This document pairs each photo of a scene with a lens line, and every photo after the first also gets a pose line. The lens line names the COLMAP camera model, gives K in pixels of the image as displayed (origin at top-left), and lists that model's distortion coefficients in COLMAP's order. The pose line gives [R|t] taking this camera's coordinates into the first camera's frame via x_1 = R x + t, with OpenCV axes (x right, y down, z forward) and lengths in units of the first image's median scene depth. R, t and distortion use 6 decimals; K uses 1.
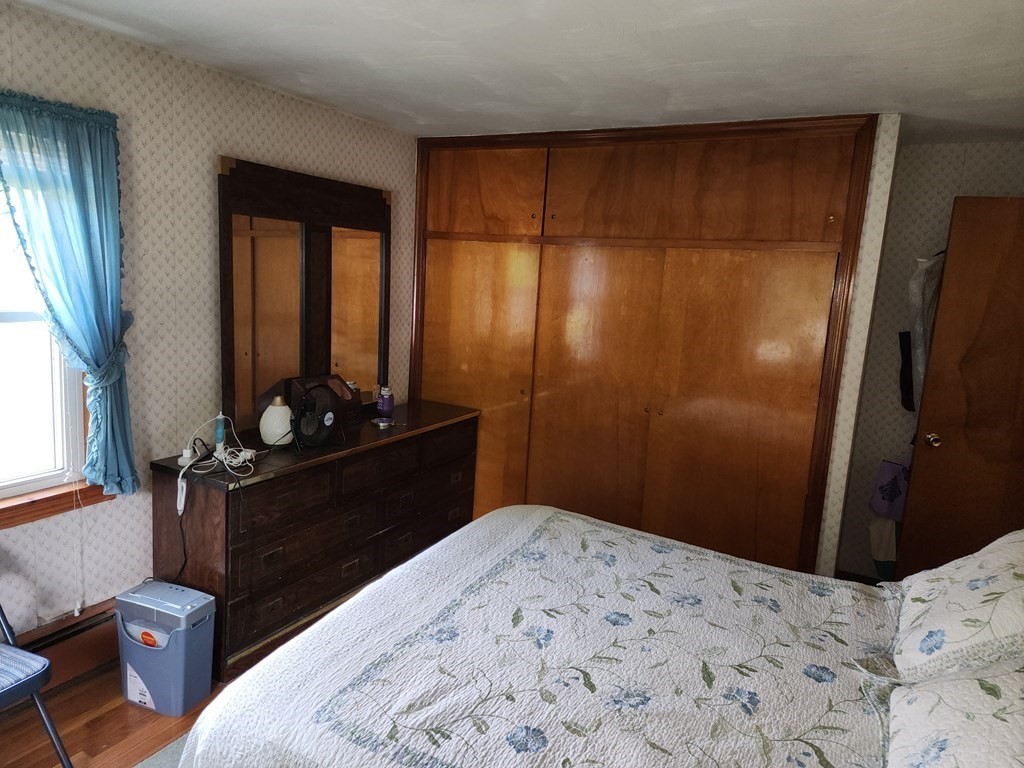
lens RADIAL K [[690.7, 0, 510.3], [0, 690.7, 376.3], [0, 0, 1]] dist [0.046339, -0.014649]
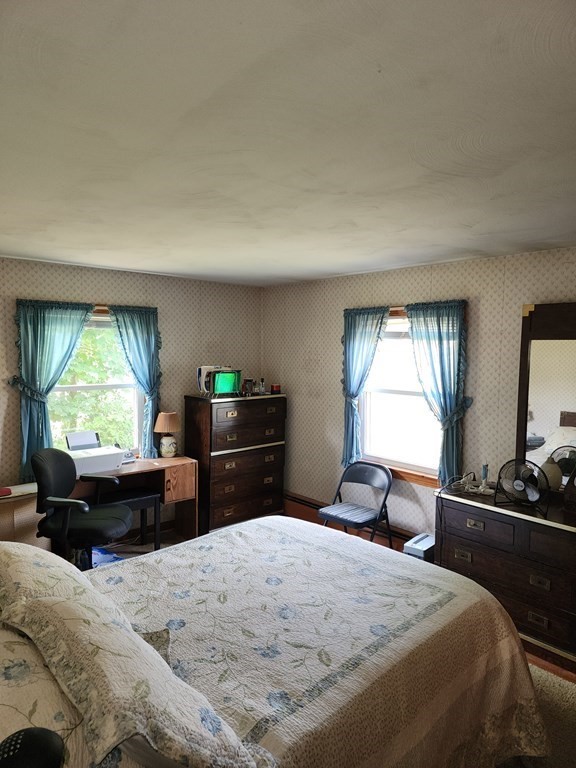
lens RADIAL K [[518.0, 0, 287.0], [0, 518.0, 385.5], [0, 0, 1]] dist [0.046339, -0.014649]
pose [[-0.339406, 0.009870, -0.940588, 1.048795], [-0.178195, 0.981164, 0.074596, -0.155313], [0.923607, 0.192926, -0.331254, 1.107258]]
